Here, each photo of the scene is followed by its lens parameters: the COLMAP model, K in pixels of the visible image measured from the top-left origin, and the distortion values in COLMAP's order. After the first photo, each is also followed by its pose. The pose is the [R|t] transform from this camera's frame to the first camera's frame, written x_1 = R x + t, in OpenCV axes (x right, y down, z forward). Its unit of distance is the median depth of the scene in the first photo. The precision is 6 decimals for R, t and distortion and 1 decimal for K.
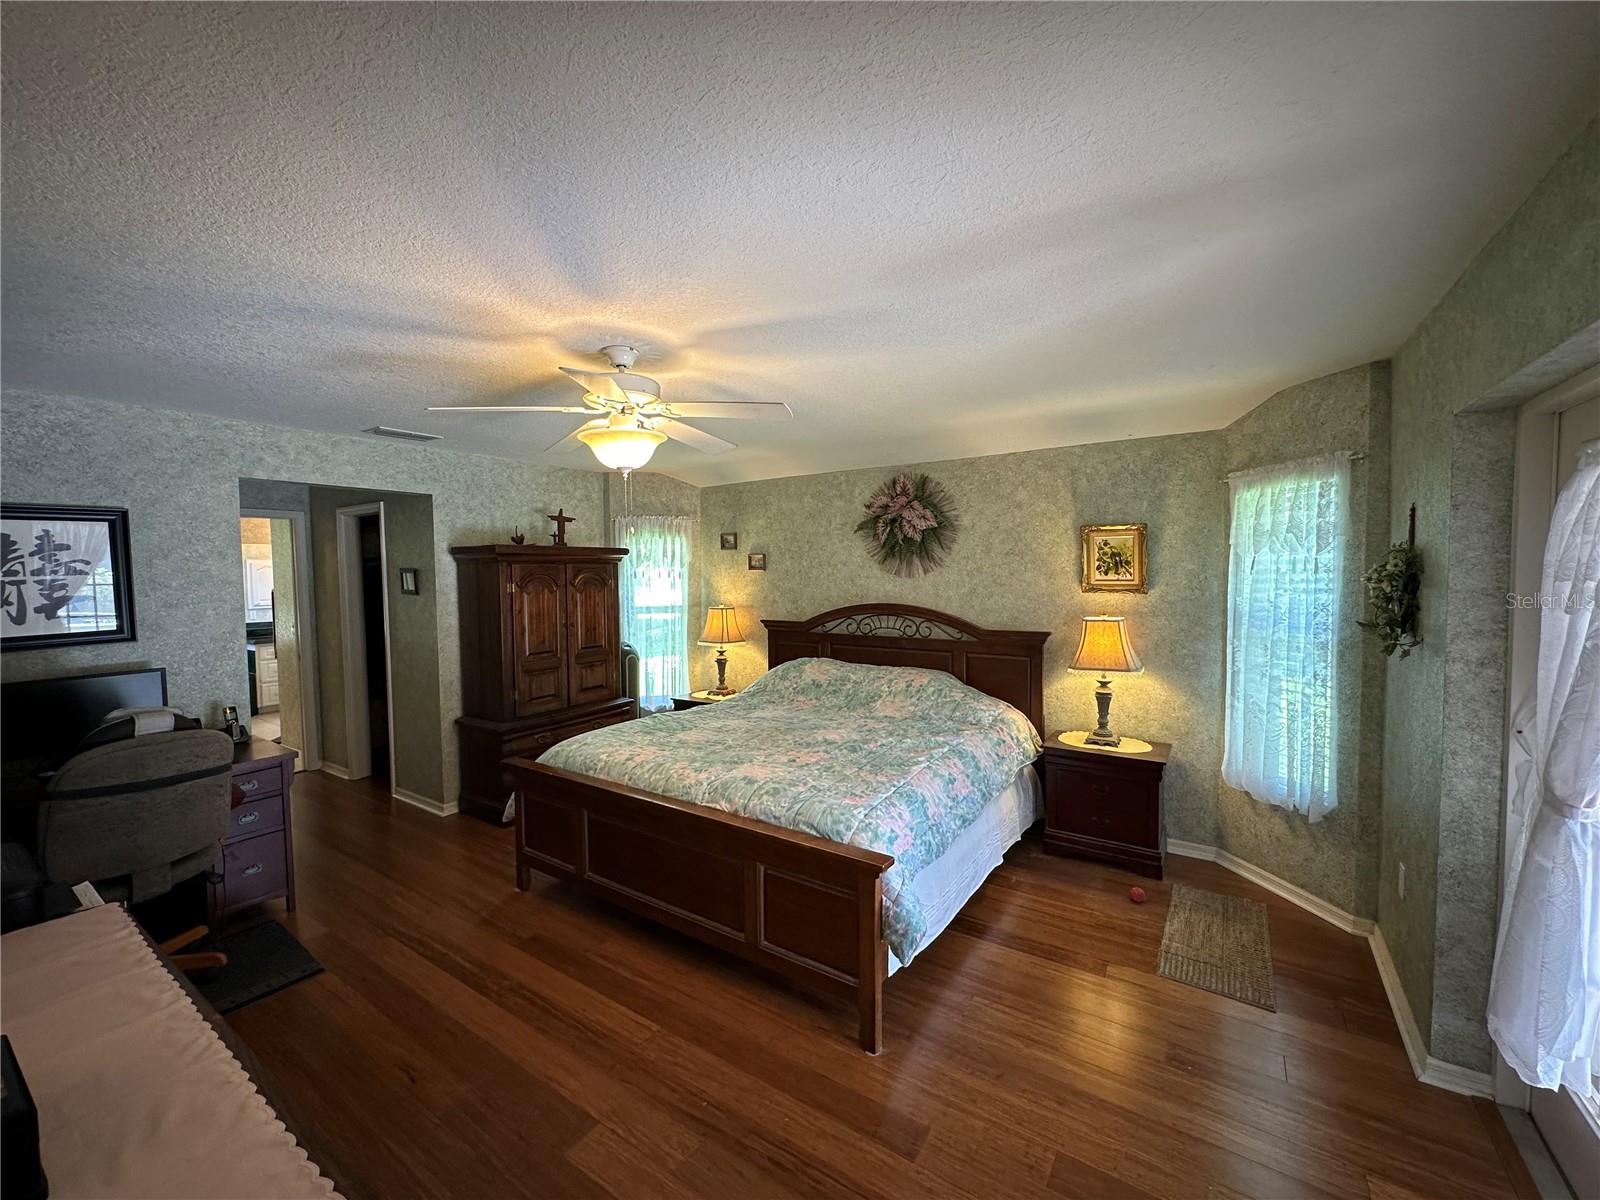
lens RADIAL K [[638.9, 0, 801.0], [0, 638.9, 593.0], [0, 0, 1]] dist [-0.001998, 0.000443]
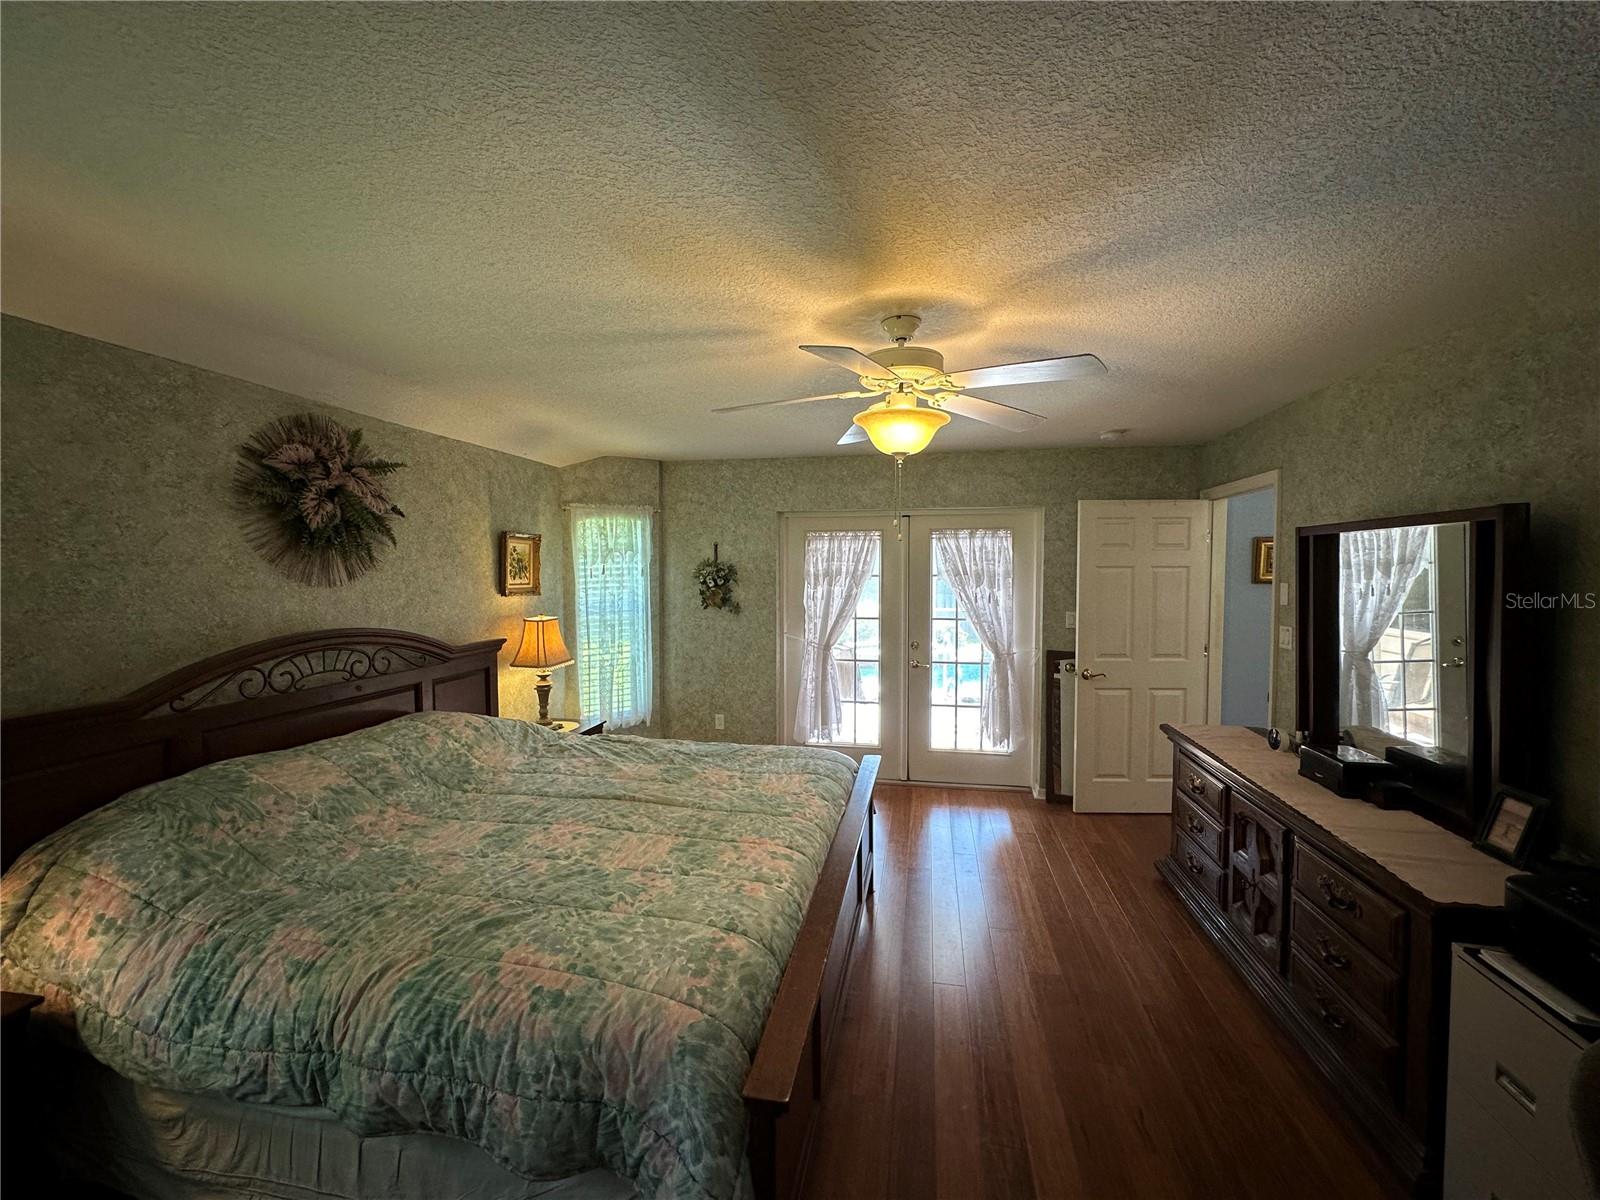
lens RADIAL K [[638.9, 0, 802.0], [0, 638.9, 596.9], [0, 0, 1]] dist [-0.001998, 0.000443]
pose [[-0.390028, -0.025489, 0.920450, -0.654155], [0.042356, 0.998062, 0.045585, -0.025807], [-0.919829, 0.056766, -0.388192, 0.923545]]
